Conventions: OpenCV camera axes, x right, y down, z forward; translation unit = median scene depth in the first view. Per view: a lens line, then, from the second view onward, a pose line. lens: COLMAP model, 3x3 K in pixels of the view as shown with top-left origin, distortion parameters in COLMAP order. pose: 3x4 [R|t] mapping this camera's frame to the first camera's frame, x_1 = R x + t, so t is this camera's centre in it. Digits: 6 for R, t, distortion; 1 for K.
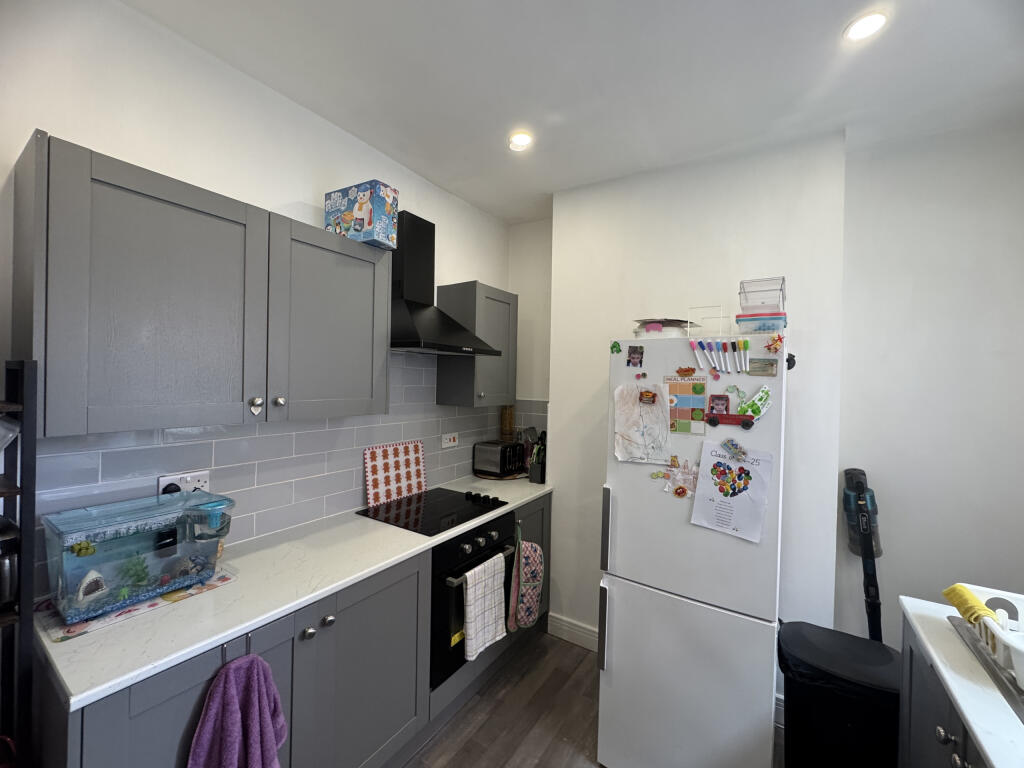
lens RADIAL K [[410.1, 0, 512.9], [0, 410.1, 383.5], [0, 0, 1]] dist [-0.000888, -0.000995]
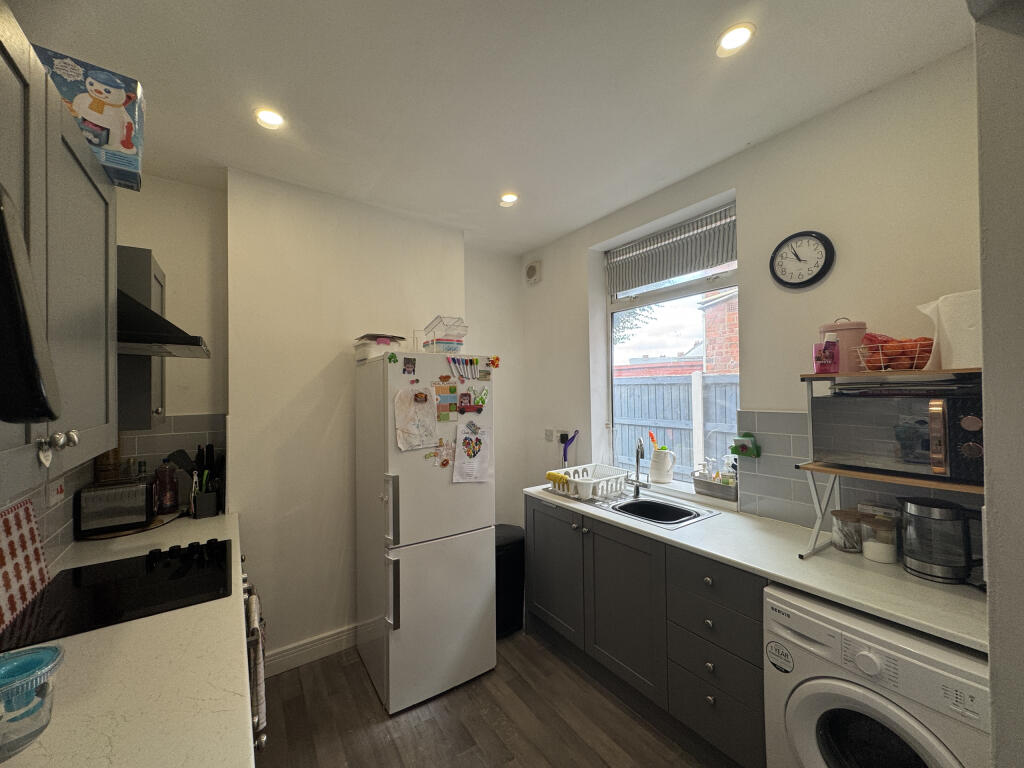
lens RADIAL K [[410.1, 0, 516.1], [0, 410.1, 383.2], [0, 0, 1]] dist [-0.000888, -0.000995]
pose [[0.364481, -0.016008, 0.931073, -0.813385], [0.026392, 0.999628, 0.006855, -0.014303], [-0.930837, 0.022074, 0.364768, 0.251671]]
